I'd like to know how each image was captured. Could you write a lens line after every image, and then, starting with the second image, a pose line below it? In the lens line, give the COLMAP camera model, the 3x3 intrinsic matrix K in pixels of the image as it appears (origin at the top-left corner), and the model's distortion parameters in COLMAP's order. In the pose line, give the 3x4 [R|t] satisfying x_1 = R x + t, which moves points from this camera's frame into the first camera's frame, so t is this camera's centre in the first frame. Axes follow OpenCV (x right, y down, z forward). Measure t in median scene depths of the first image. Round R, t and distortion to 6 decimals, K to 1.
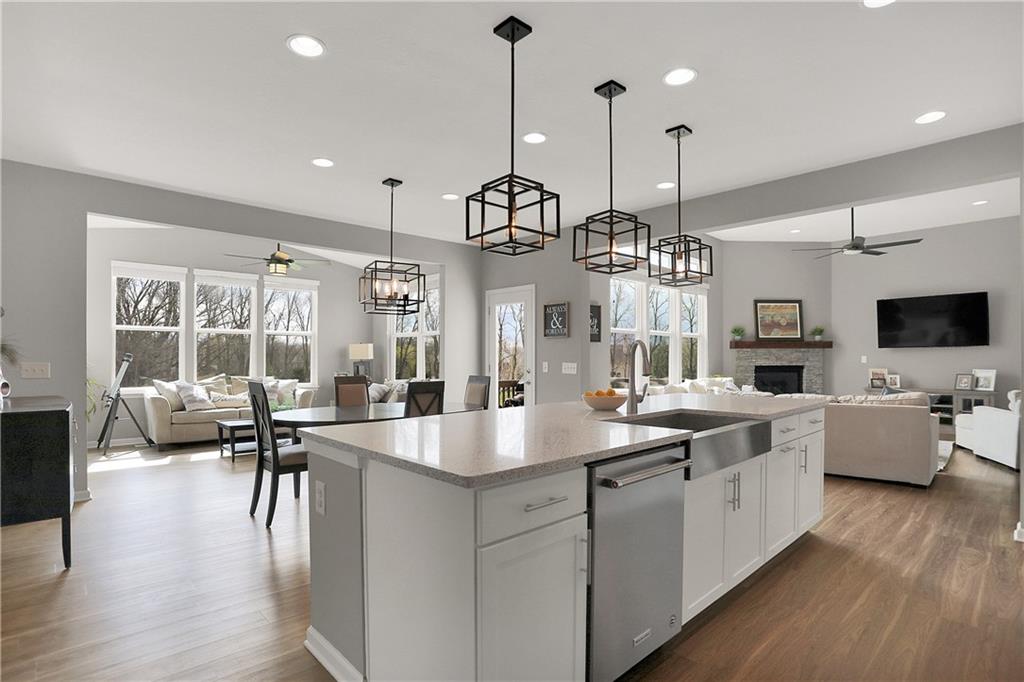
lens RADIAL K [[502.0, 0, 512.8], [0, 502.0, 359.1], [0, 0, 1]] dist [-0.027044, 0.000227]
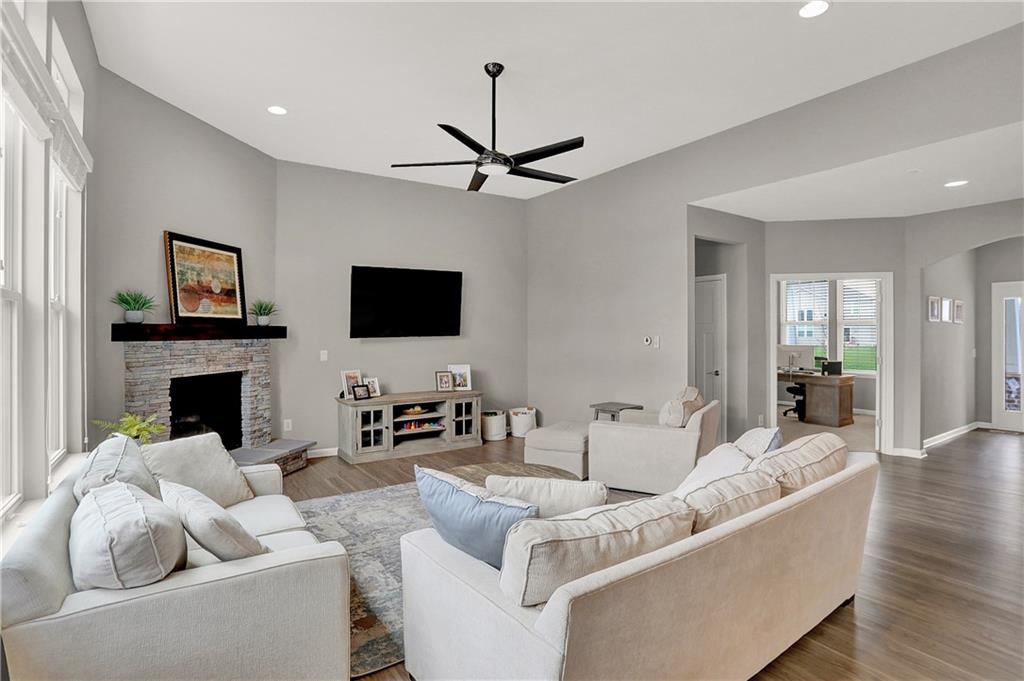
lens RADIAL K [[516.9, 0, 512.2], [0, 516.9, 331.0], [0, 0, 1]] dist [-0.000536, 0.000172]
pose [[0.183144, 0.004314, 0.983077, 0.109963], [0.006504, 0.999963, -0.005599, -0.030543], [-0.983065, 0.007420, 0.183109, 0.746081]]
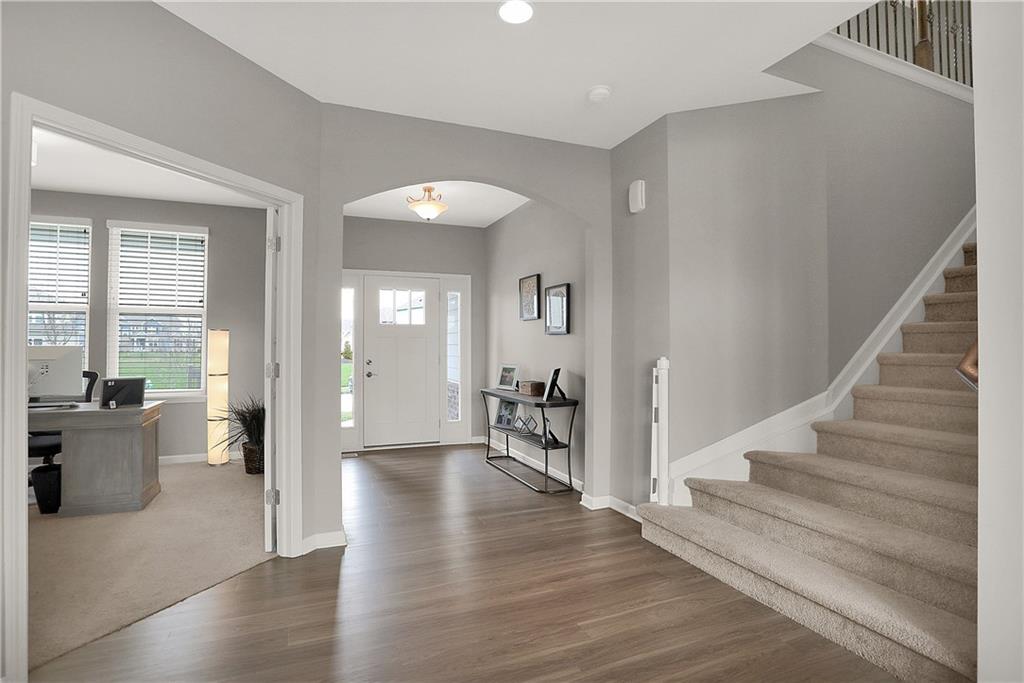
lens RADIAL K [[498.6, 0, 501.6], [0, 498.6, 347.2], [0, 0, 1]] dist [-0.069448, 0.025008]
pose [[-0.931842, 0.003544, 0.362848, 0.657411], [0.004879, 0.999984, 0.002763, -0.005110], [-0.362832, 0.004346, -0.931844, 0.629464]]
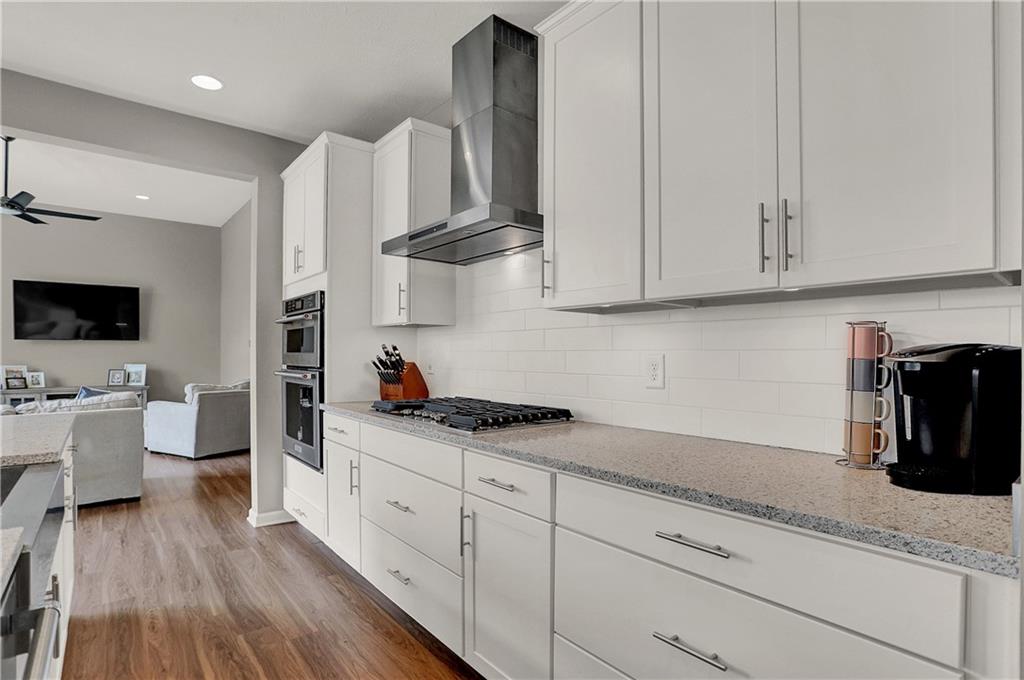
lens RADIAL K [[519.7, 0, 501.1], [0, 519.7, 352.0], [0, 0, 1]] dist [-0.062899, 0.037473]
pose [[0.091410, 0.007388, 0.995786, -0.008857], [-0.005362, 0.999962, -0.006926, -0.000693], [-0.995799, -0.004707, 0.091447, 0.154473]]
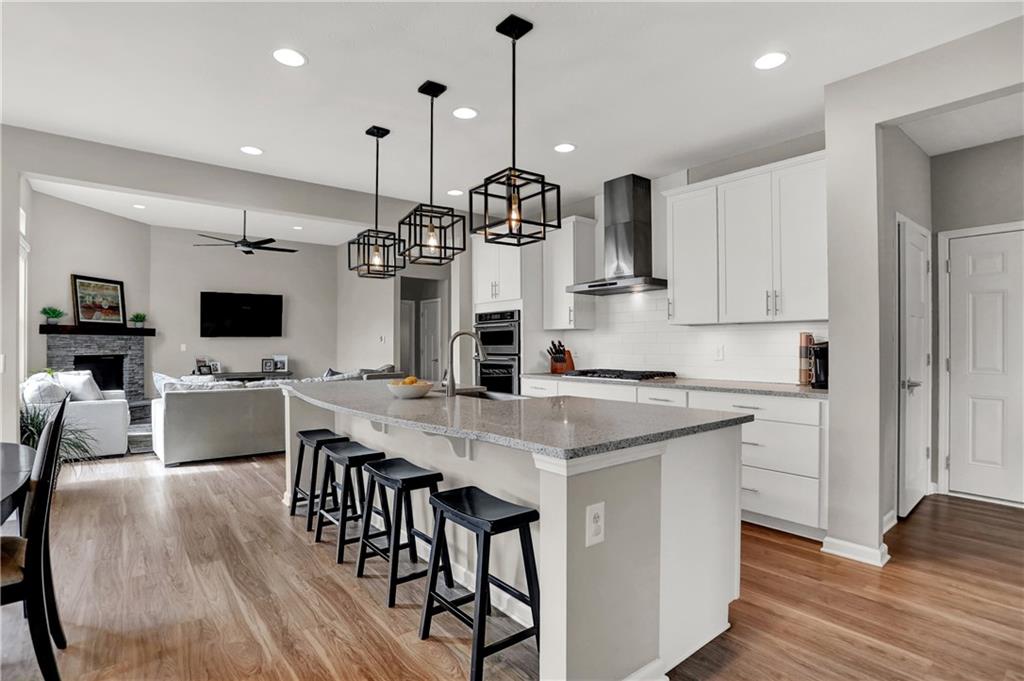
lens RADIAL K [[509.2, 0, 512.0], [0, 509.2, 340.5], [0, 0, 1]] dist [-0.047211, 0.028731]
pose [[0.089682, 0.009334, 0.995927, -0.304430], [0.003527, 0.999947, -0.009689, -0.002085], [-0.995964, 0.004381, 0.089645, 0.272286]]
